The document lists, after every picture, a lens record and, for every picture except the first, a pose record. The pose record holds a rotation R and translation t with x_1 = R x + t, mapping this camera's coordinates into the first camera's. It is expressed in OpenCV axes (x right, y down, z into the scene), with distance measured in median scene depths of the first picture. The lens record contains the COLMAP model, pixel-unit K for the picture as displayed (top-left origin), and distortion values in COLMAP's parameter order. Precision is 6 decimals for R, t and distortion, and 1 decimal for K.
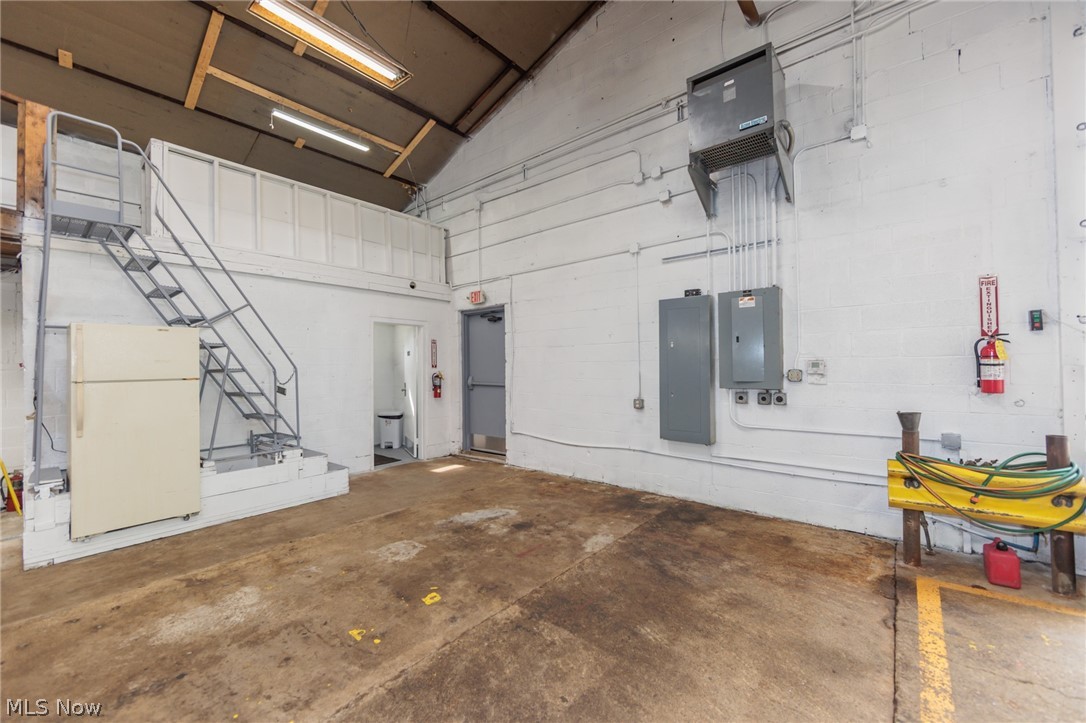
lens RADIAL K [[433.1, 0, 543.0], [0, 433.1, 360.0], [0, 0, 1]] dist [-0.004102, -0.000323]
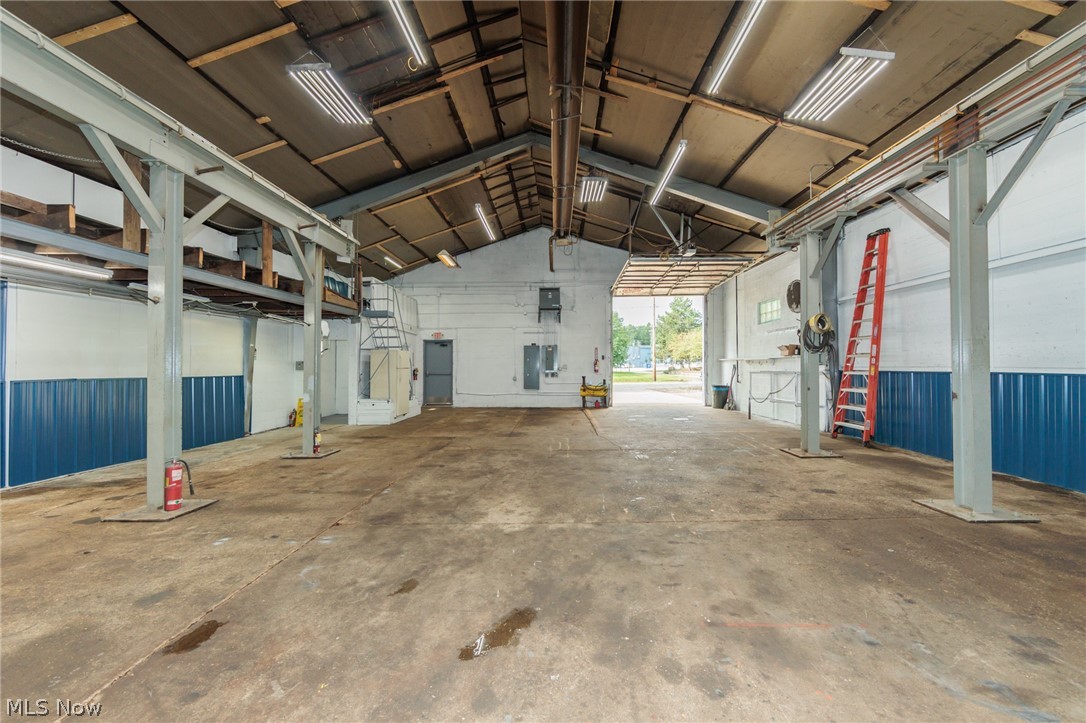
lens RADIAL K [[433.1, 0, 542.2], [0, 433.1, 356.5], [0, 0, 1]] dist [-0.004102, -0.000323]
pose [[0.789123, 0.029316, 0.613535, -2.096627], [-0.016560, 0.999513, -0.026459, 0.033687], [-0.614012, 0.010719, 0.789224, -2.128758]]
